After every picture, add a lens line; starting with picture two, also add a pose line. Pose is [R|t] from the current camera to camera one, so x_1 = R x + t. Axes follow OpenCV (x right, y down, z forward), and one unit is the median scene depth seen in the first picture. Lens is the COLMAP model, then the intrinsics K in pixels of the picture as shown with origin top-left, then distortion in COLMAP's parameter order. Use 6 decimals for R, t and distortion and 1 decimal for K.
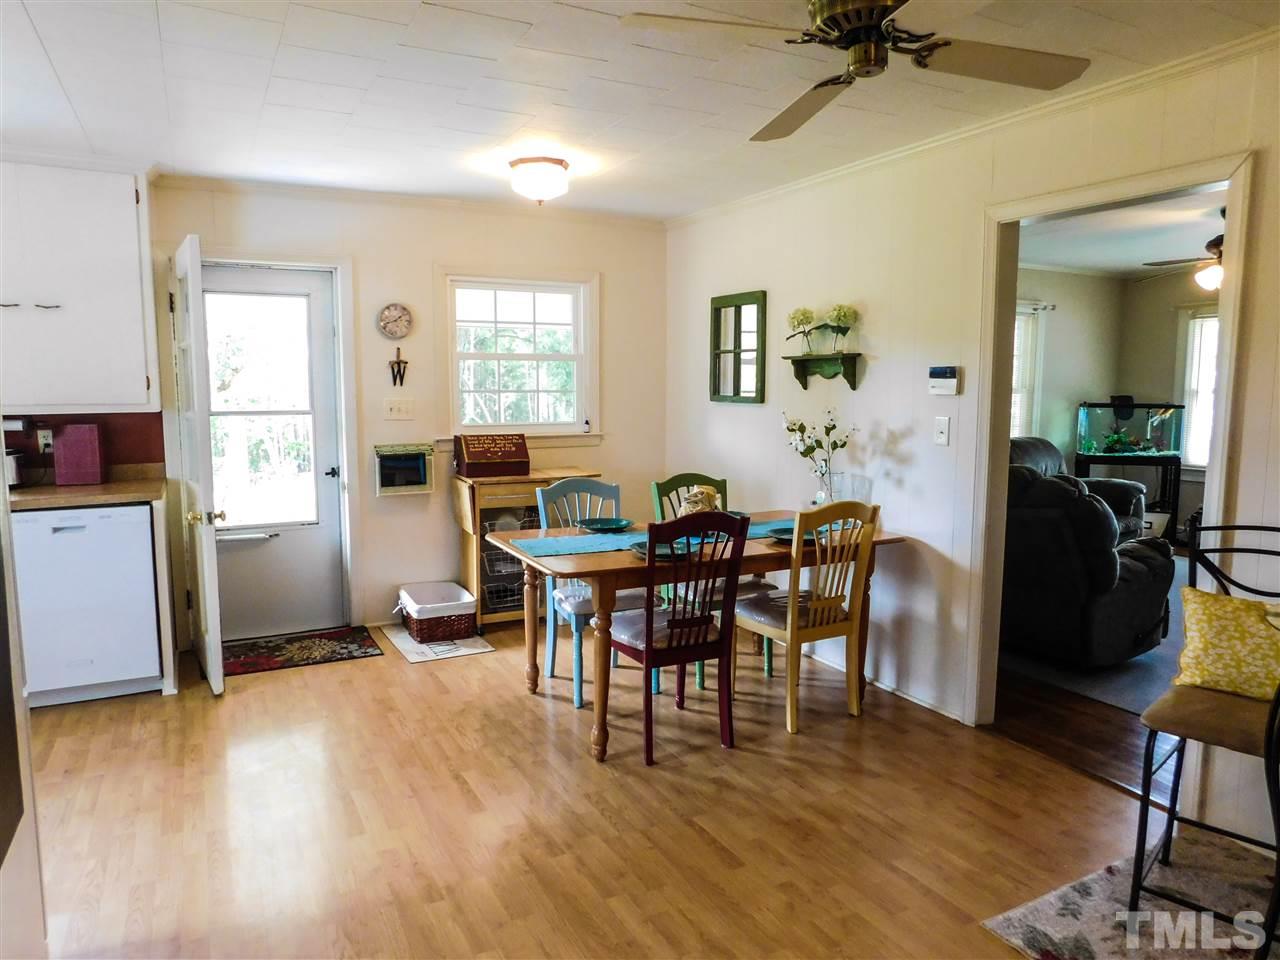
lens RADIAL K [[844.1, 0, 635.4], [0, 844.1, 483.9], [0, 0, 1]] dist [0.005557, 0.002021]
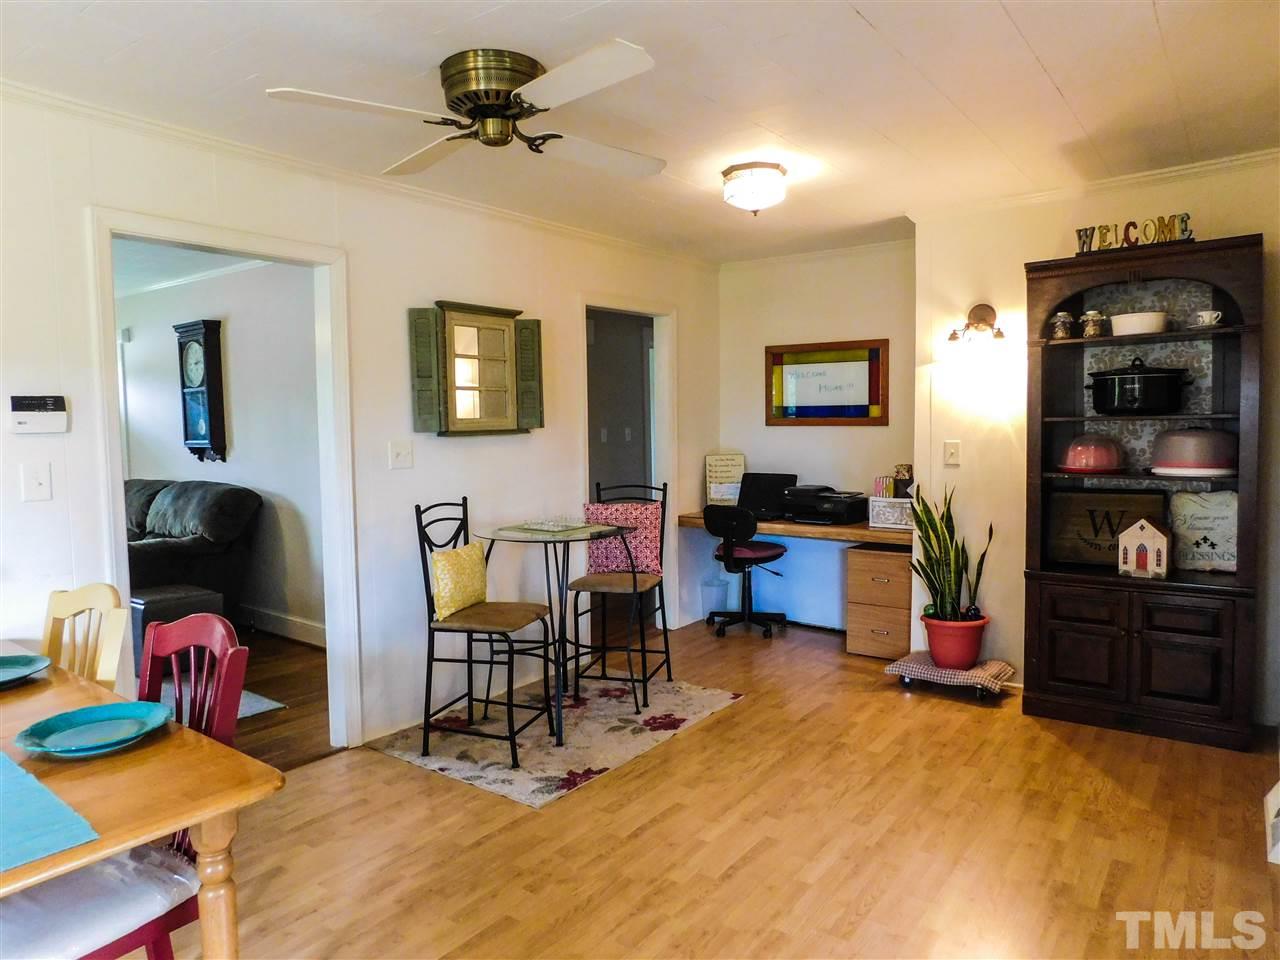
lens RADIAL K [[844.1, 0, 636.2], [0, 844.1, 477.5], [0, 0, 1]] dist [0.005557, 0.002021]
pose [[-0.428929, -0.056607, 0.901563, -0.619249], [0.111458, 0.987092, 0.115005, -0.107306], [-0.896436, 0.149816, -0.417083, 0.962239]]
